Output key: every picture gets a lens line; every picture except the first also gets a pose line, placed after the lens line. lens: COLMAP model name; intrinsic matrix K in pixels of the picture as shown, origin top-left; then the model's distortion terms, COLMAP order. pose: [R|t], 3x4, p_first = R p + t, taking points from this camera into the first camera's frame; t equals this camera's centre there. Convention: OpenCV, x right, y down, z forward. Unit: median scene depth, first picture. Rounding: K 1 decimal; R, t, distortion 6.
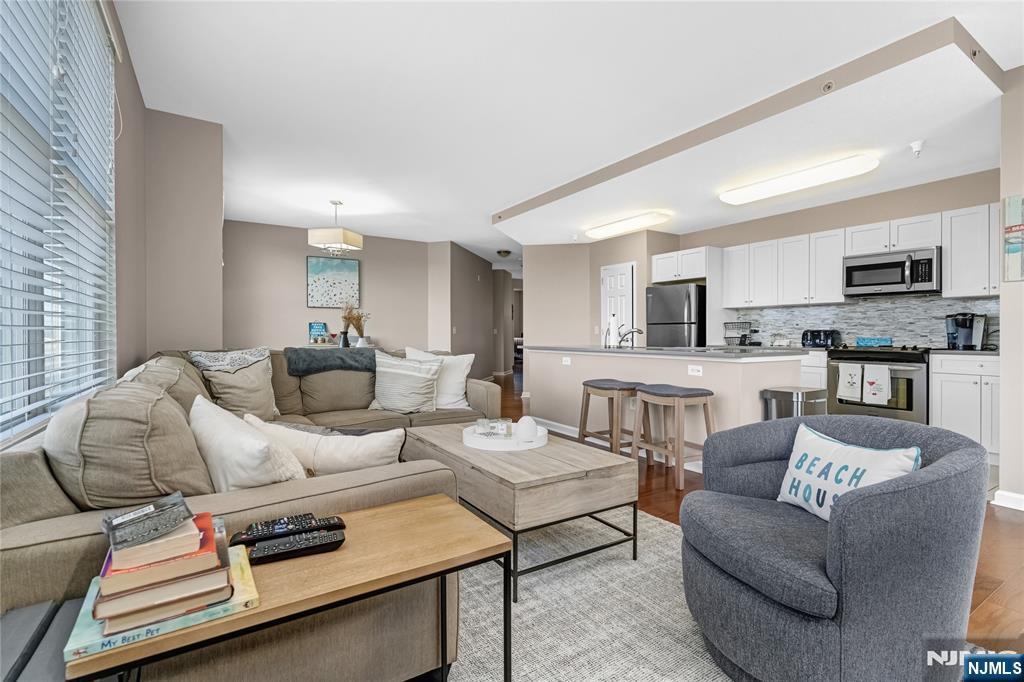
lens RADIAL K [[472.9, 0, 509.3], [0, 472.9, 337.2], [0, 0, 1]] dist [-0.000356, -0.000139]
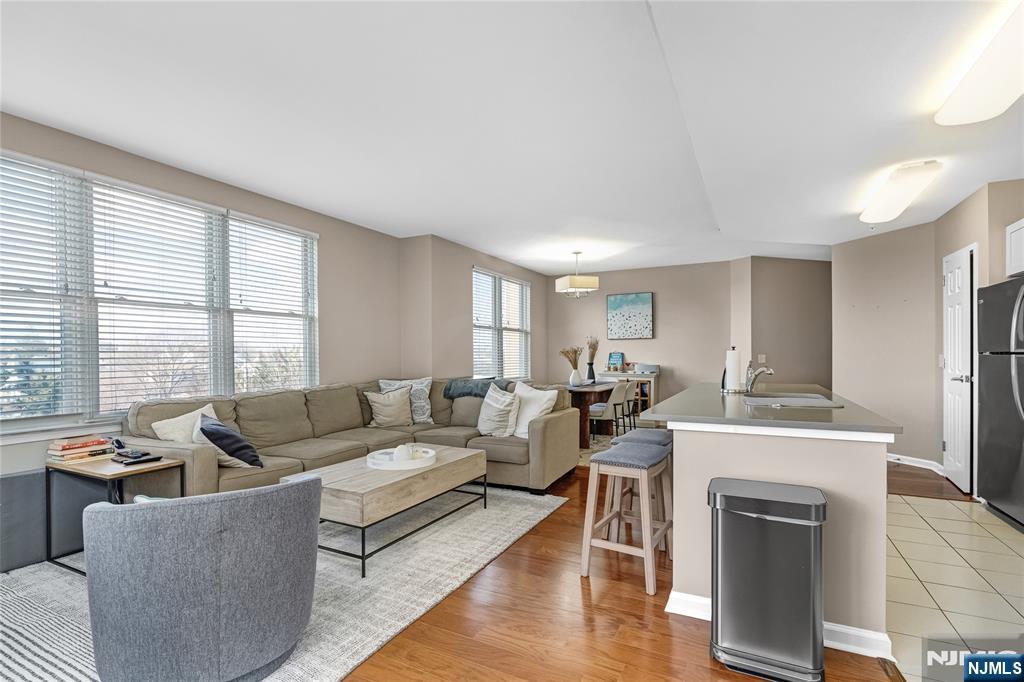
lens RADIAL K [[474.6, 0, 527.0], [0, 474.6, 360.5], [0, 0, 1]] dist [0.000977, 0.000175]
pose [[0.519588, 0.007189, -0.854387, 0.606822], [0.001536, 0.999955, 0.009348, -0.030994], [0.854416, -0.006170, 0.519553, 0.304959]]
